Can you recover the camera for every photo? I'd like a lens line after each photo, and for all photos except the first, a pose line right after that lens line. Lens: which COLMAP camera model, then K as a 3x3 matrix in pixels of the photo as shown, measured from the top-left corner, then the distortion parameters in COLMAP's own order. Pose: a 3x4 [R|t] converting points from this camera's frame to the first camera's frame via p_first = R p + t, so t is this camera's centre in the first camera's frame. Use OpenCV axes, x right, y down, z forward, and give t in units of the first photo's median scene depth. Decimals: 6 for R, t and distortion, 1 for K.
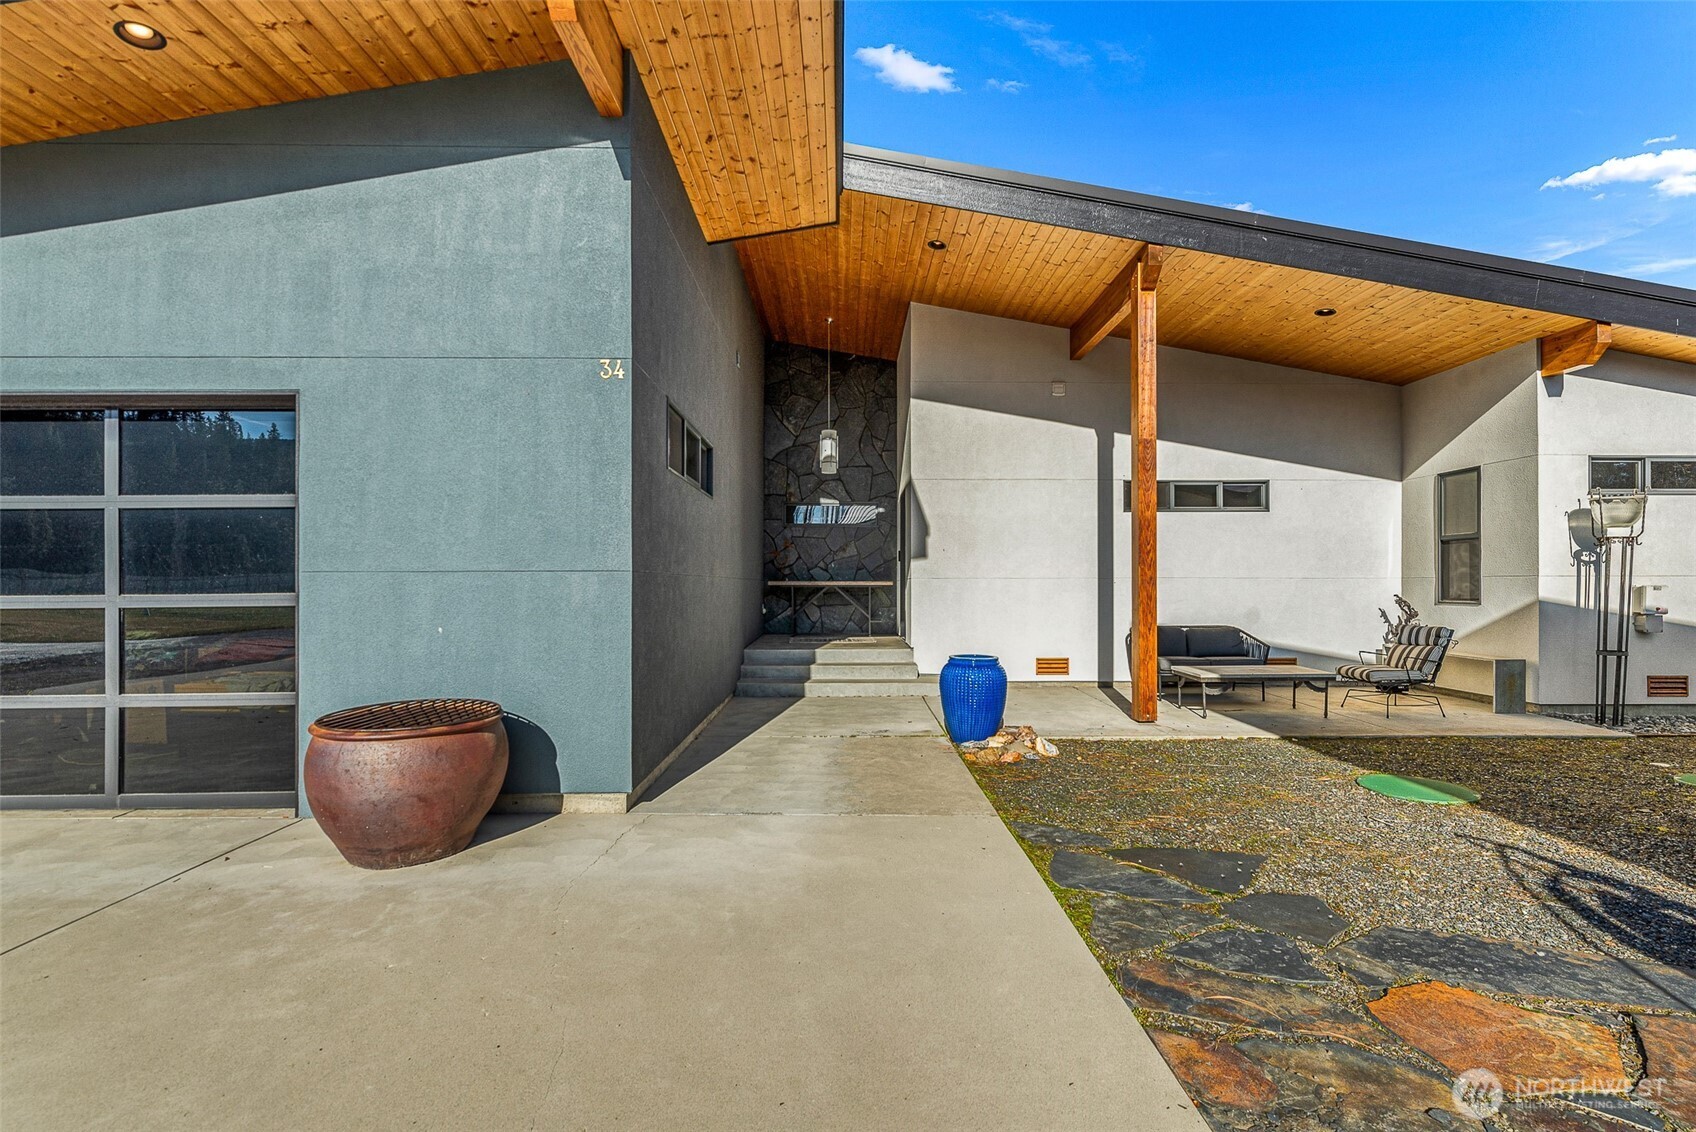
lens RADIAL K [[737.6, 0, 852.4], [0, 737.6, 572.7], [0, 0, 1]] dist [-0.000176, -0.000010]
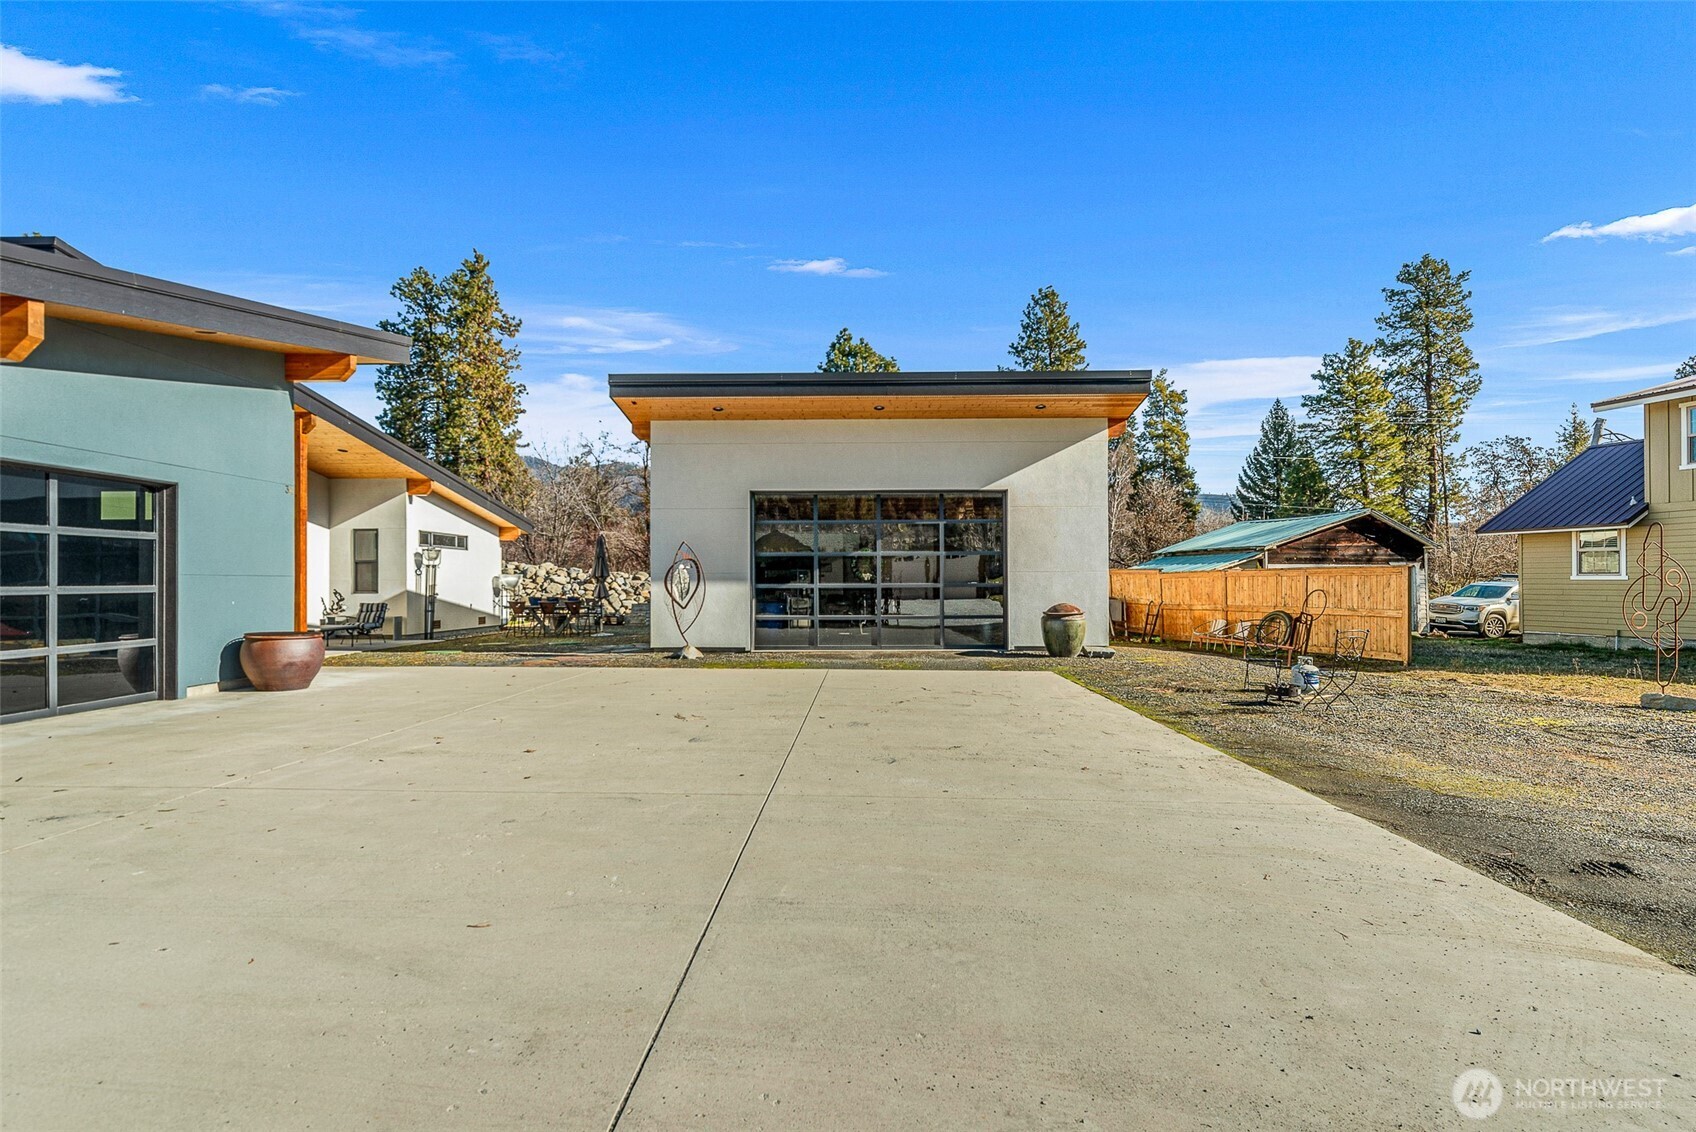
lens RADIAL K [[835.5, 0, 848.0], [0, 835.5, 566.0], [0, 0, 1]] dist [-0.000031, -0.000022]
pose [[0.036877, 0.021171, 0.999096, -1.675240], [-0.002906, 0.999774, -0.021078, 0.011439], [-0.999316, -0.002126, 0.036931, -0.501006]]
